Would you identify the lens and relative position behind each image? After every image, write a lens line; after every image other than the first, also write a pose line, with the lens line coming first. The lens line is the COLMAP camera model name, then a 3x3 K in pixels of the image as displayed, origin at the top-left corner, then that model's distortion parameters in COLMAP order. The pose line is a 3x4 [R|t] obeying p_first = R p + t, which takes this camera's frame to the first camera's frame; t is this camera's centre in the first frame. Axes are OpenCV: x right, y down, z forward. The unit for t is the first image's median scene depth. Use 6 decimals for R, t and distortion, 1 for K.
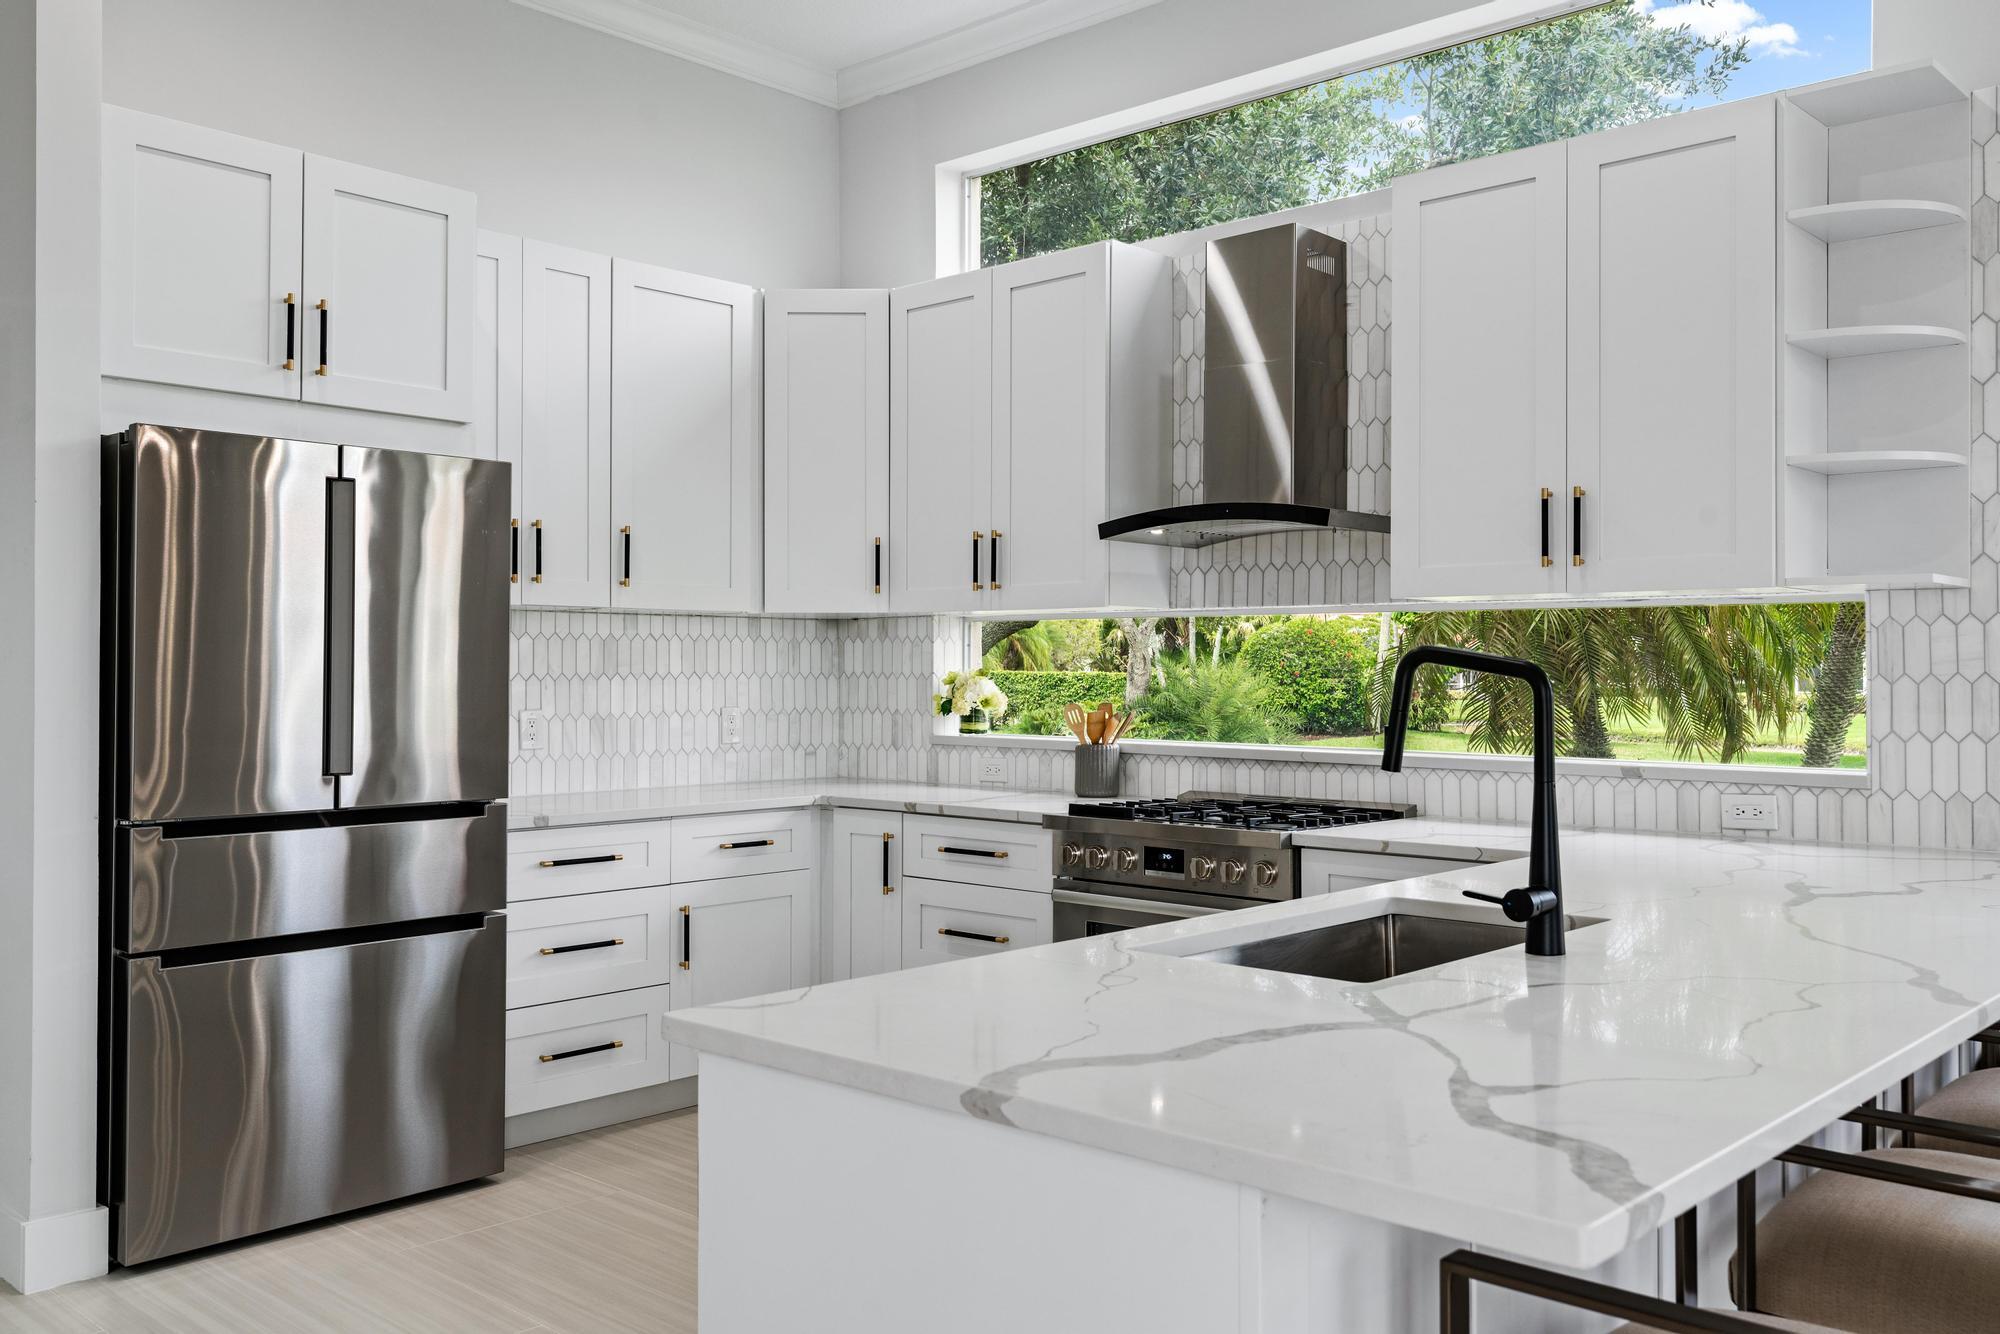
lens RADIAL K [[1703.4, 0, 999.7], [0, 1703.4, 647.8], [0, 0, 1]] dist [0.016922, -0.000958]
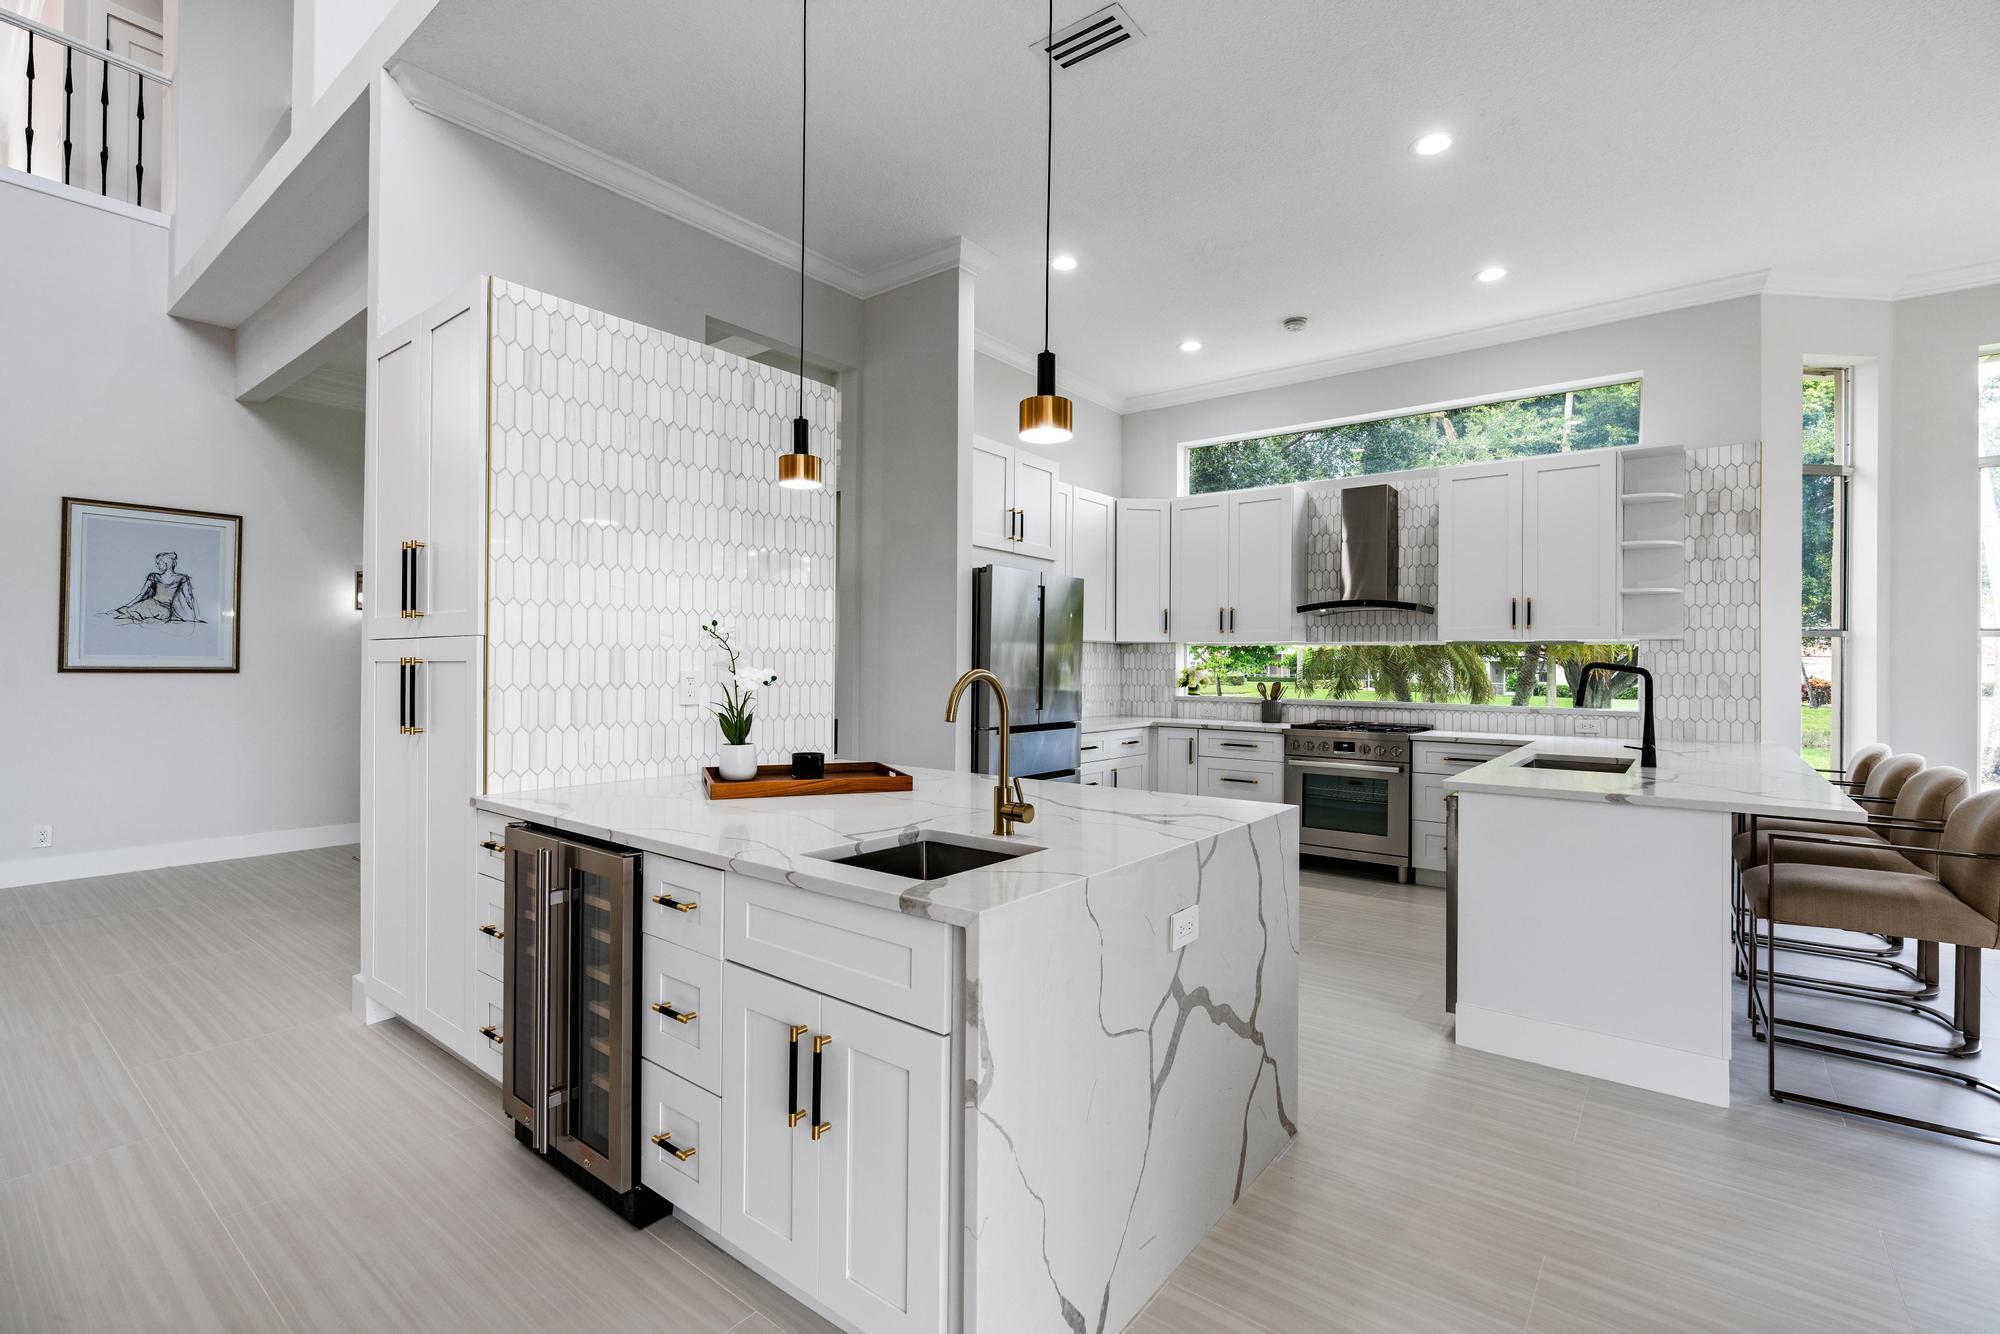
lens RADIAL K [[894.0, 0, 1016.1], [0, 894.0, 663.9], [0, 0, 1]] dist [-0.012210, 0.005075]
pose [[0.994947, 0.006397, 0.100201, -0.434102], [-0.007682, 0.999893, 0.012435, -0.005343], [-0.100111, -0.013142, 0.994889, -0.189252]]
